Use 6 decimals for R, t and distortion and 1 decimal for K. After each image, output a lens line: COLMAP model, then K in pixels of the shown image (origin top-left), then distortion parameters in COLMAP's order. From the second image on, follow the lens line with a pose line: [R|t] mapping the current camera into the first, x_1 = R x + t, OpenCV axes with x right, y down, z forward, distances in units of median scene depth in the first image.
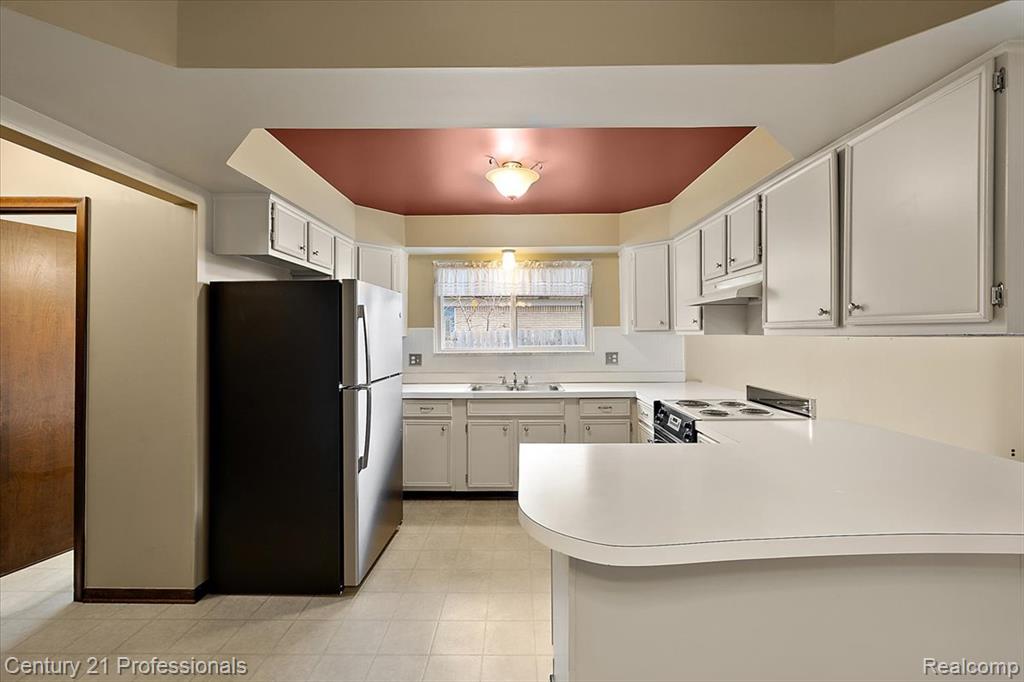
lens RADIAL K [[438.4, 0, 512.7], [0, 438.4, 328.9], [0, 0, 1]] dist [0.003624, 0.000409]
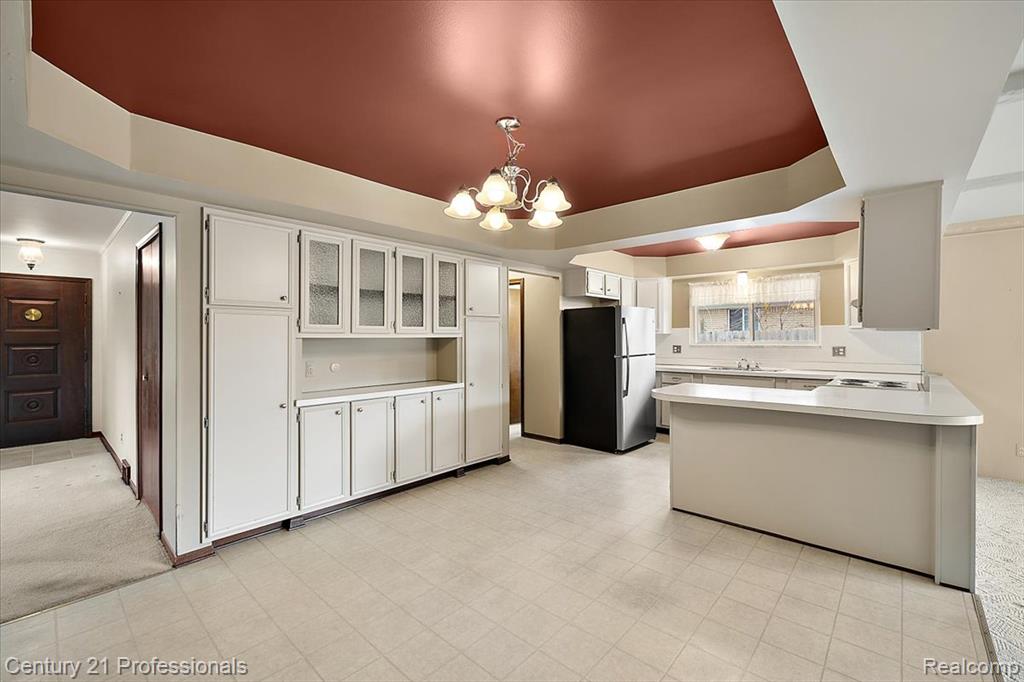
lens RADIAL K [[430.9, 0, 510.2], [0, 430.9, 336.6], [0, 0, 1]] dist [0.001179, 0.000164]
pose [[0.744086, 0.002004, -0.668081, 0.407499], [0.008818, 0.999879, 0.012821, 0.003193], [0.668025, -0.015431, 0.743978, -0.581937]]
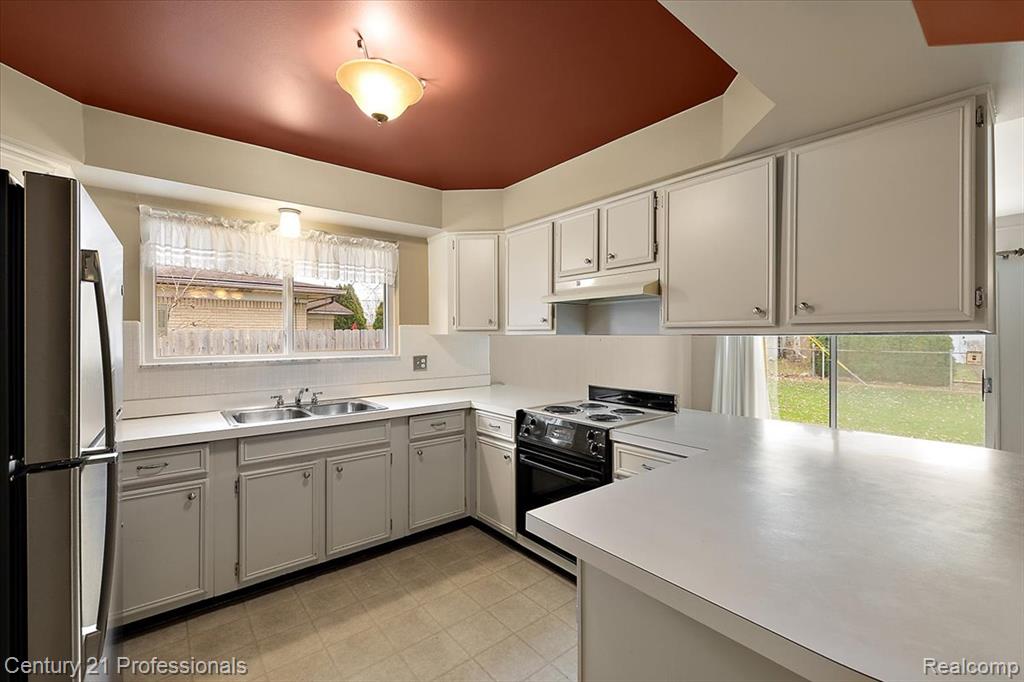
lens RADIAL K [[430.9, 0, 510.2], [0, 430.9, 336.6], [0, 0, 1]] dist [0.001179, 0.000164]
pose [[0.768942, 0.003373, 0.639309, -0.198530], [-0.009938, 0.999928, 0.006677, 0.010634], [-0.639241, -0.011487, 0.768921, 0.302302]]
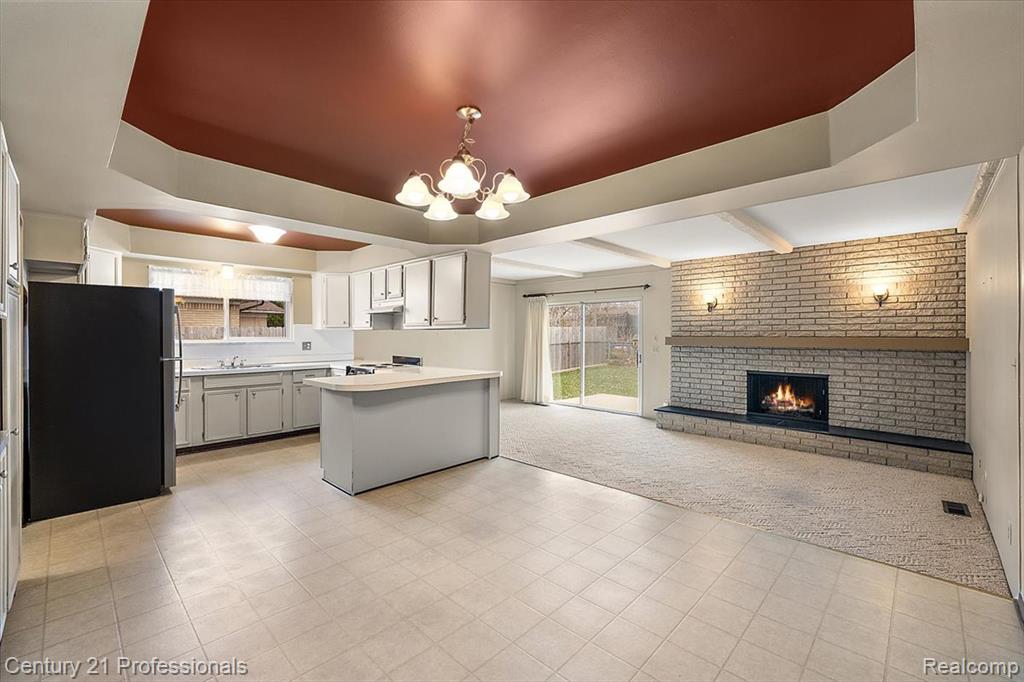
lens RADIAL K [[432.6, 0, 511.2], [0, 432.6, 338.1], [0, 0, 1]] dist [0.003831, -0.000213]
pose [[0.690101, -0.001044, 0.723713, -0.415947], [-0.011729, 0.999851, 0.012627, 0.017055], [-0.723618, -0.017202, 0.689986, -0.592026]]
